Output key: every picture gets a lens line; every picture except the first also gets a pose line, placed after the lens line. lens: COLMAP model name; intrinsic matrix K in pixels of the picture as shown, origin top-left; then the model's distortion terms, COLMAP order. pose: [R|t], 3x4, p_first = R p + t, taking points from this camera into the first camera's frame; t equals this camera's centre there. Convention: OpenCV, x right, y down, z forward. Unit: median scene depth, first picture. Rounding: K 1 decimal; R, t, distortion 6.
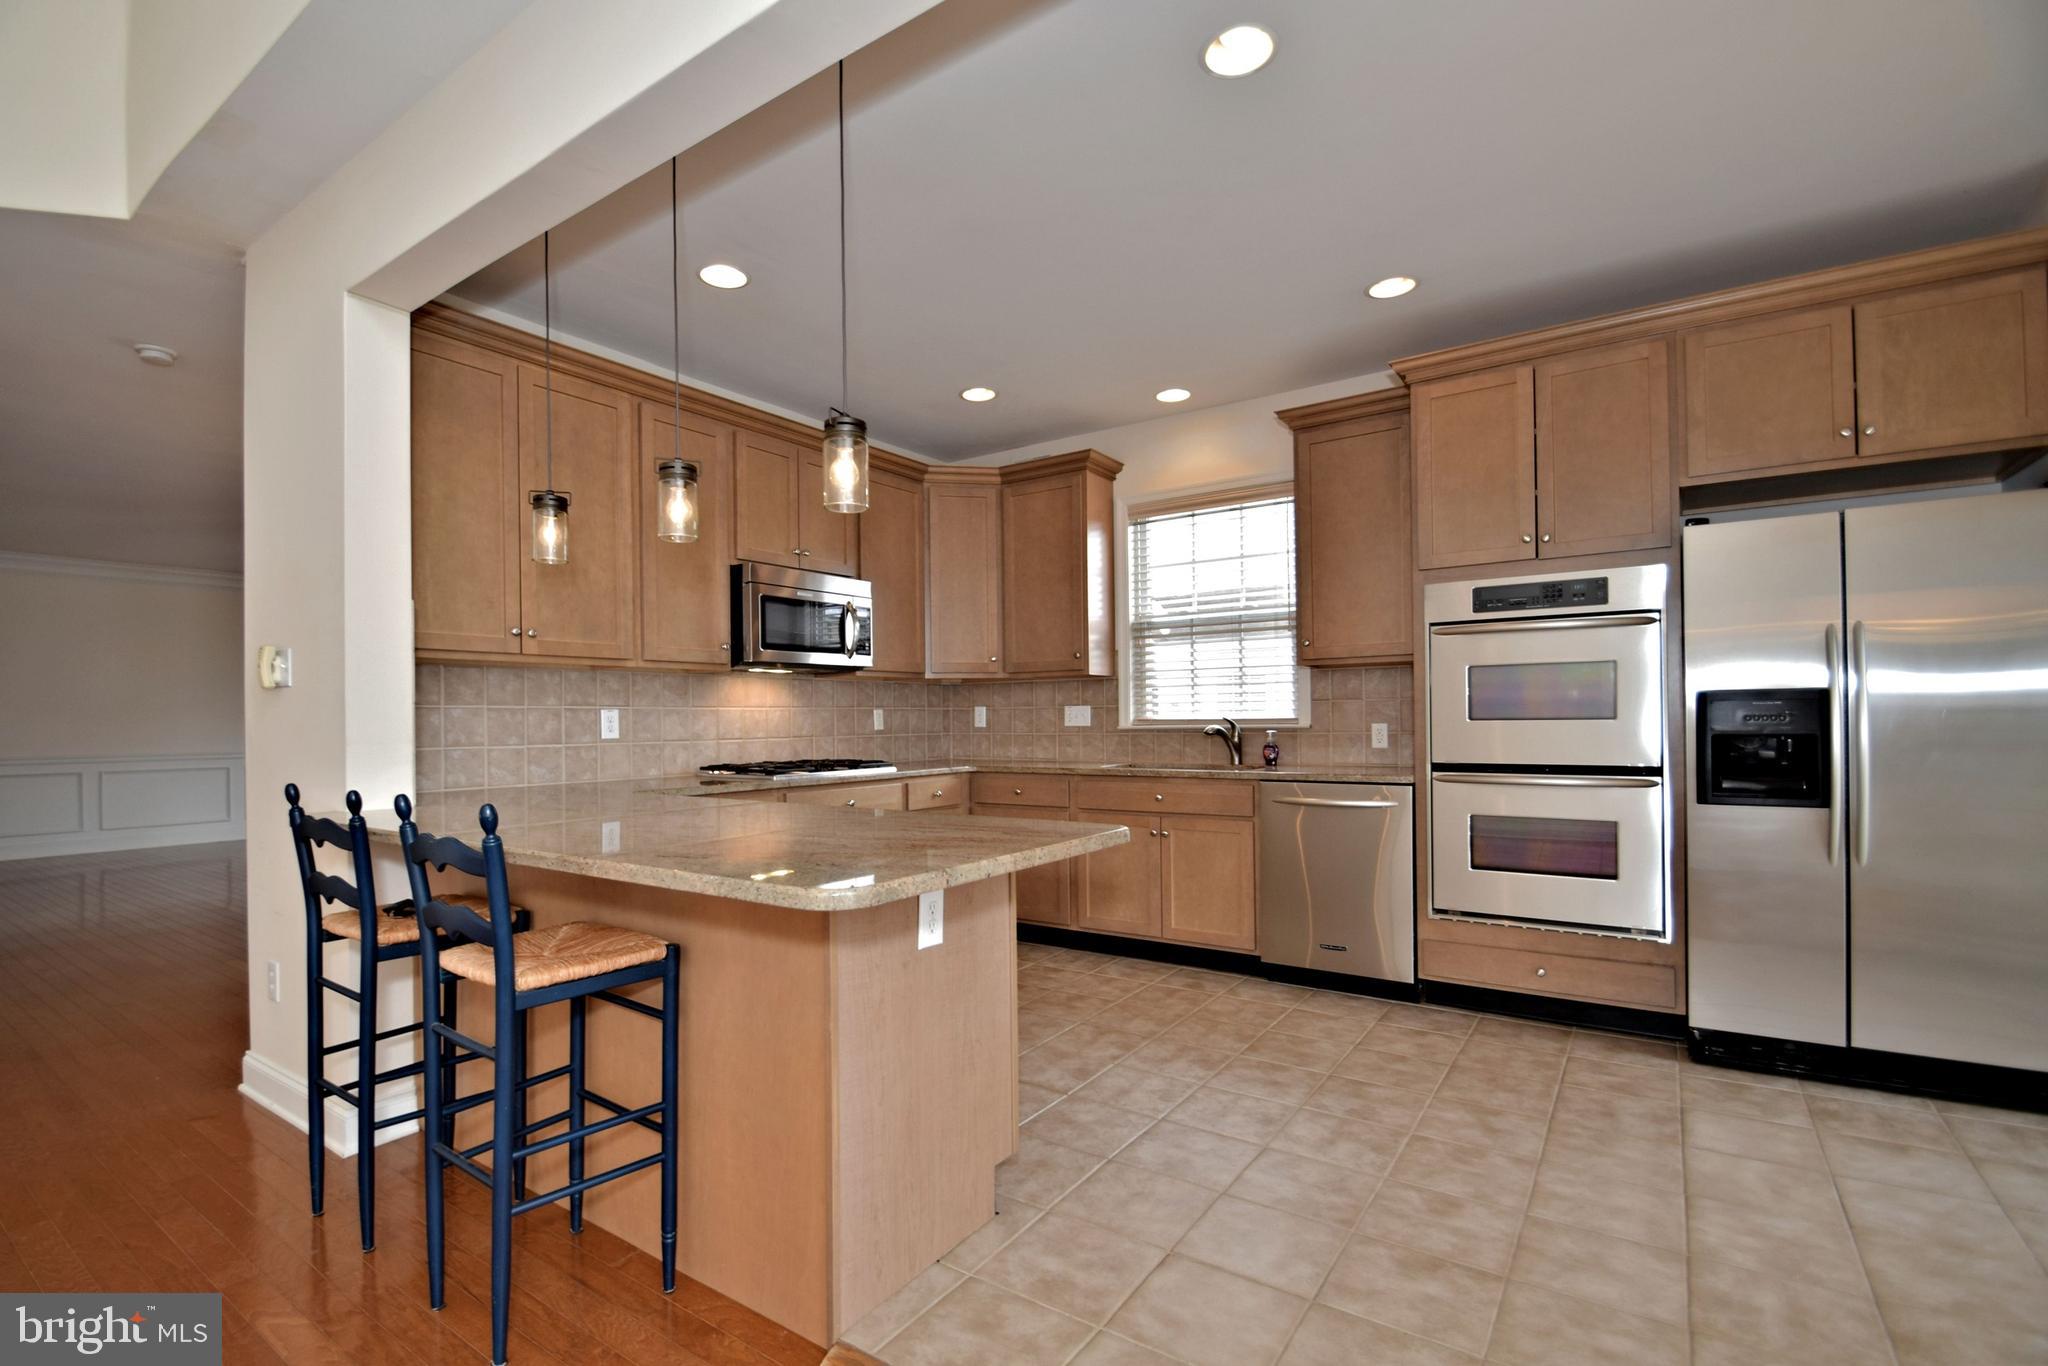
lens RADIAL K [[931.2, 0, 1024.7], [0, 931.2, 699.1], [0, 0, 1]] dist [0.003852, 0.000174]
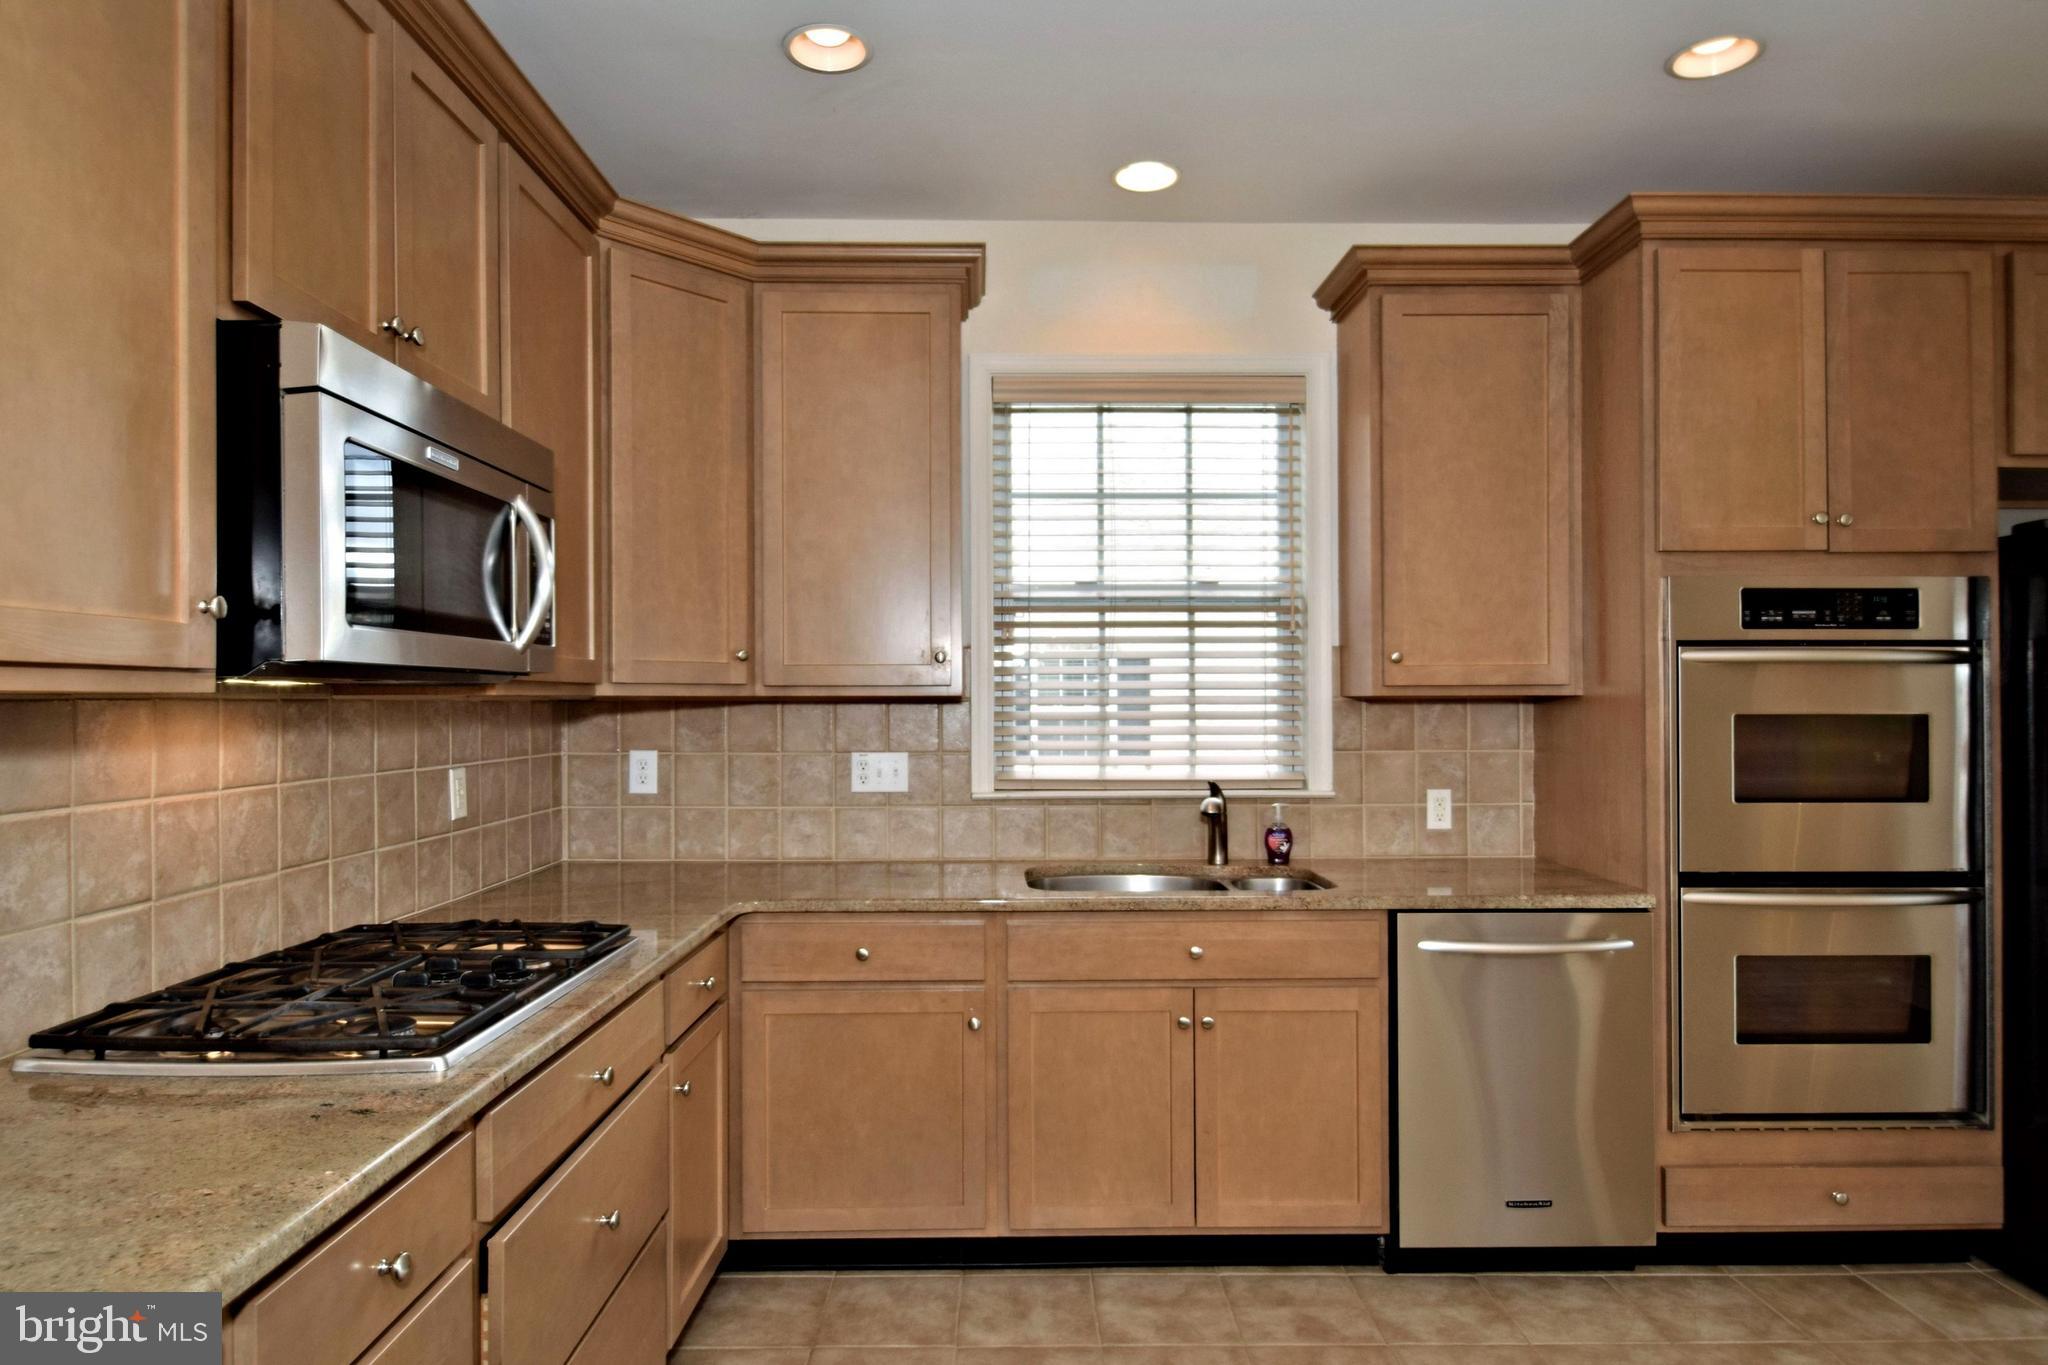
lens RADIAL K [[1162.4, 0, 1024.8], [0, 1162.4, 694.2], [0, 0, 1]] dist [0.003353, -0.000233]
pose [[0.819999, 0.016624, 0.572123, -0.289221], [-0.022541, 0.999741, 0.003258, -0.033604], [-0.571921, -0.015568, 0.820161, 0.524417]]
